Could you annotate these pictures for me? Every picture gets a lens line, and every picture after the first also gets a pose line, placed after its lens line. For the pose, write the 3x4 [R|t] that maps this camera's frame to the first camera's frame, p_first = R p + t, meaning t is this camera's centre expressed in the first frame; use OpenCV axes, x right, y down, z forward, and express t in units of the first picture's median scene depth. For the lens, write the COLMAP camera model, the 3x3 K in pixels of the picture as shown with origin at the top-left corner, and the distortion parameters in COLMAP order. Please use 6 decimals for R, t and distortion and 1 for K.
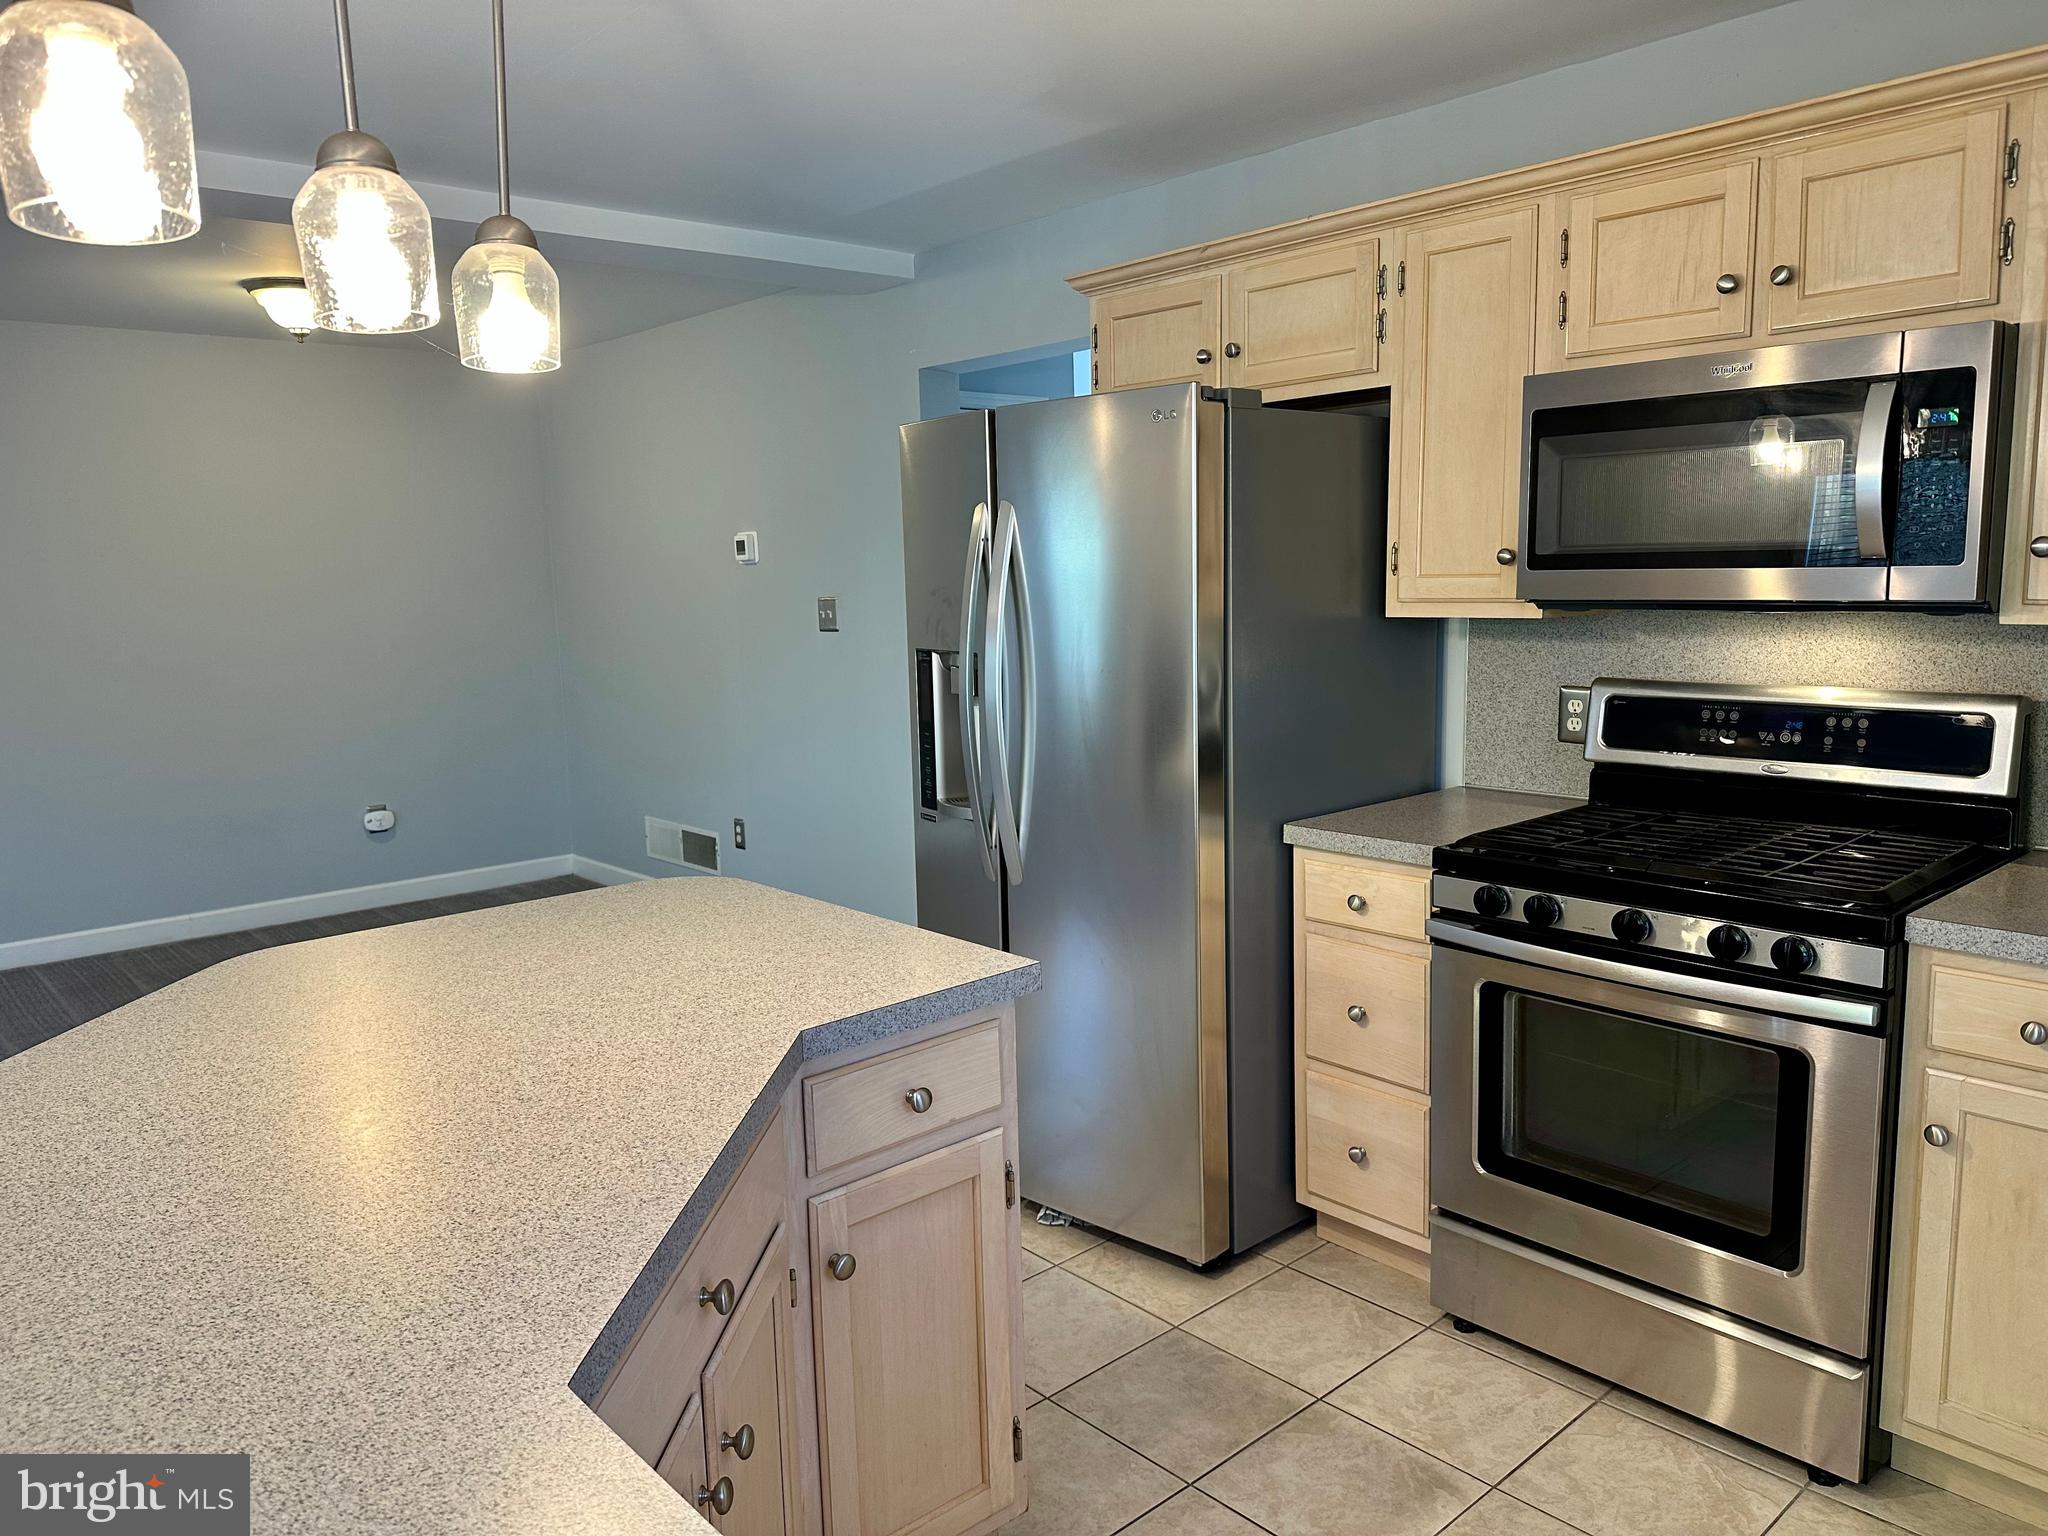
lens RADIAL K [[1445.2, 0, 1031.9], [0, 1445.2, 768.5], [0, 0, 1]] dist [0.046439, -0.053335]
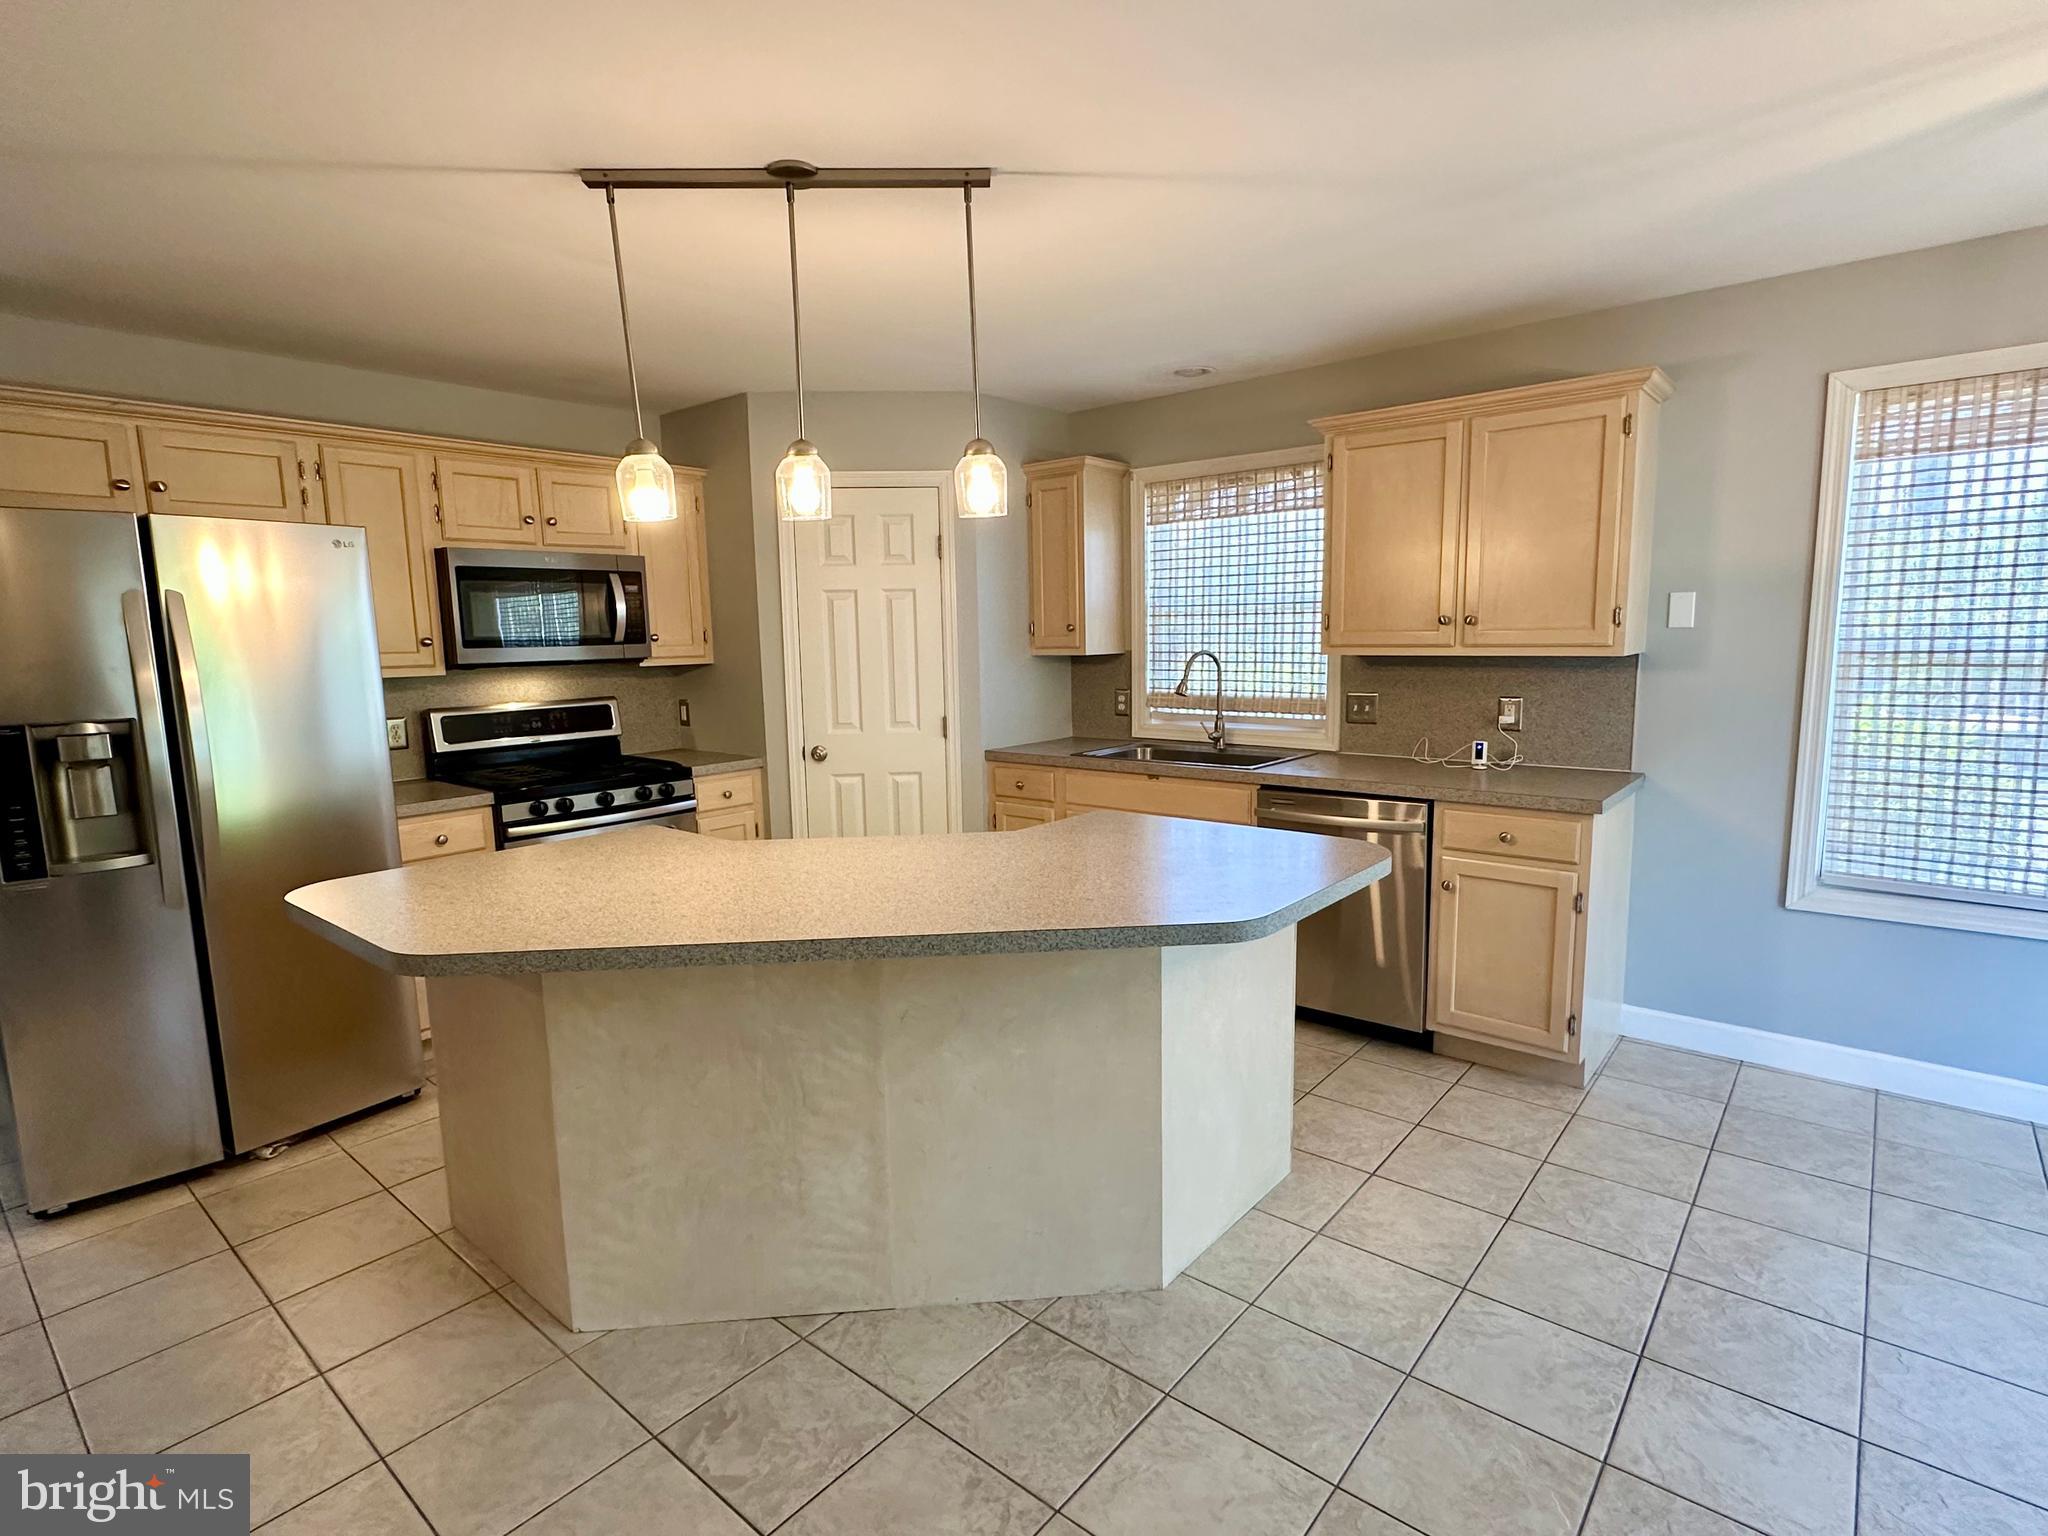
lens RADIAL K [[1022.3, 0, 1016.8], [0, 1022.3, 760.6], [0, 0, 1]] dist [0.000125, 0.000984]
pose [[-0.131699, -0.099329, 0.986301, -1.145566], [0.163849, 0.979100, 0.120483, -0.036240], [-0.977655, 0.177472, -0.112672, 0.487886]]
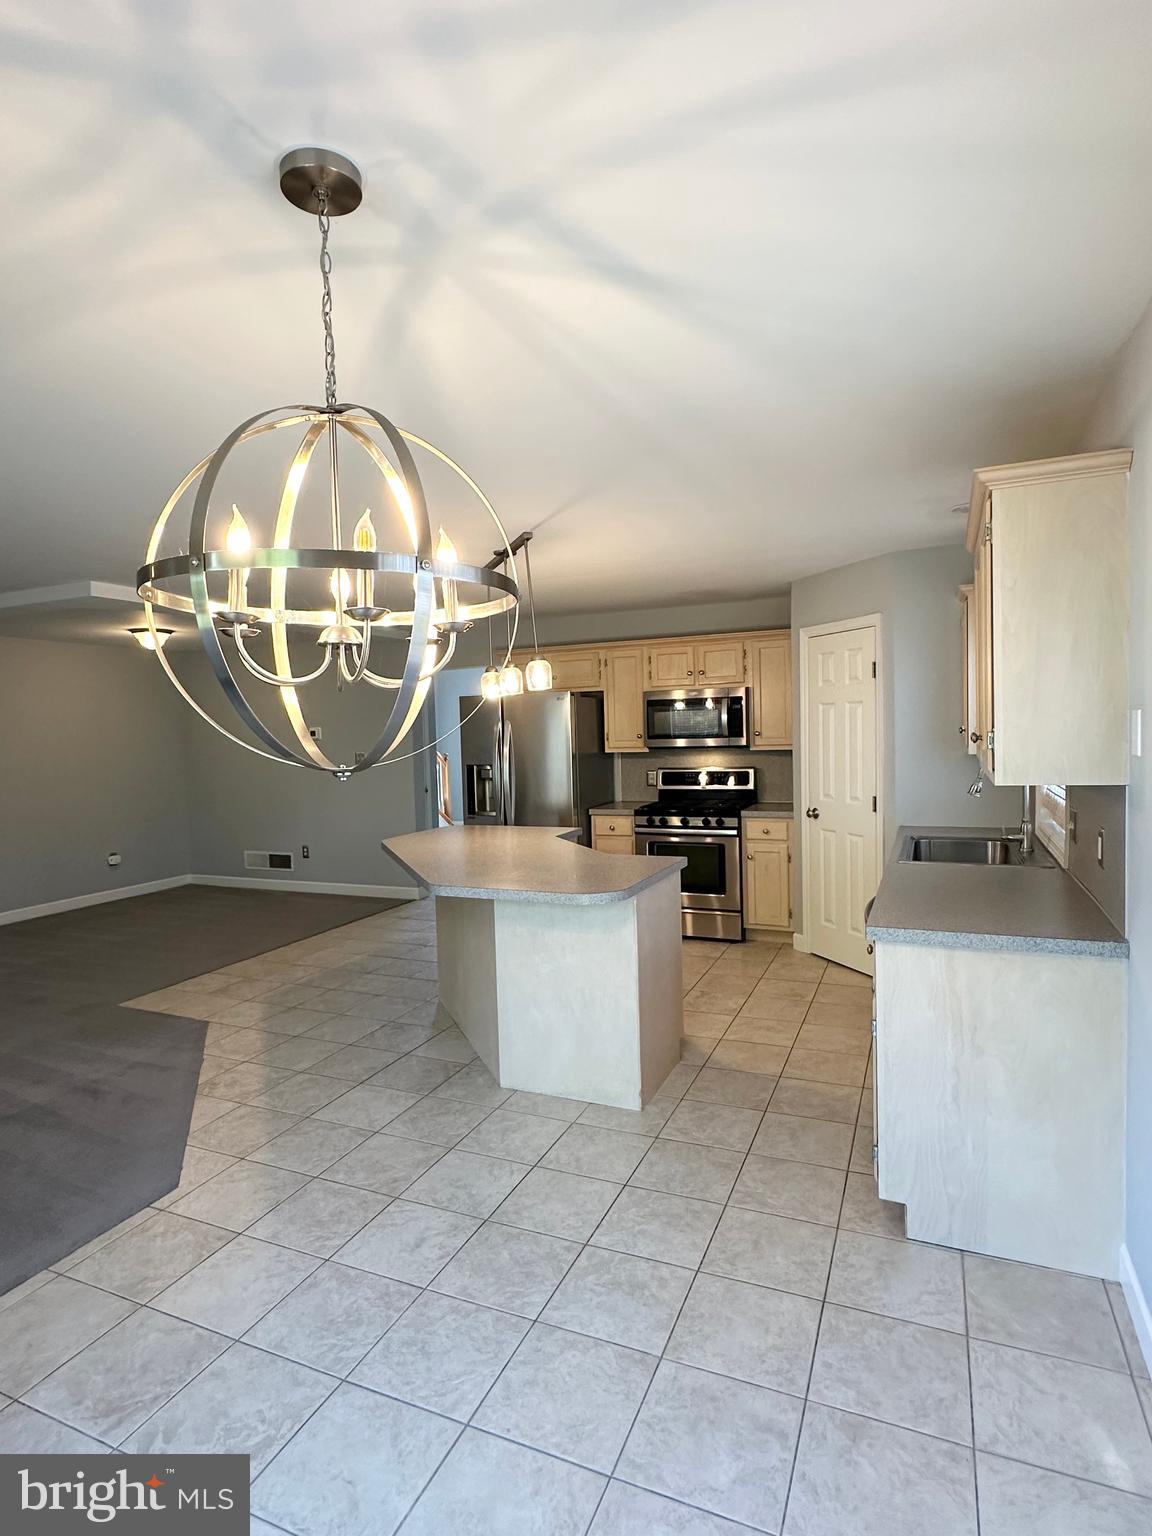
lens RADIAL K [[808.6, 0, 576.0], [0, 808.6, 768.0], [0, 0, 1]] dist [0.000889, 0.000679]
pose [[0.910599, -0.022148, 0.412698, -0.779396], [0.065658, 0.993634, -0.091547, 0.135002], [-0.408043, 0.110459, 0.906256, -0.946470]]
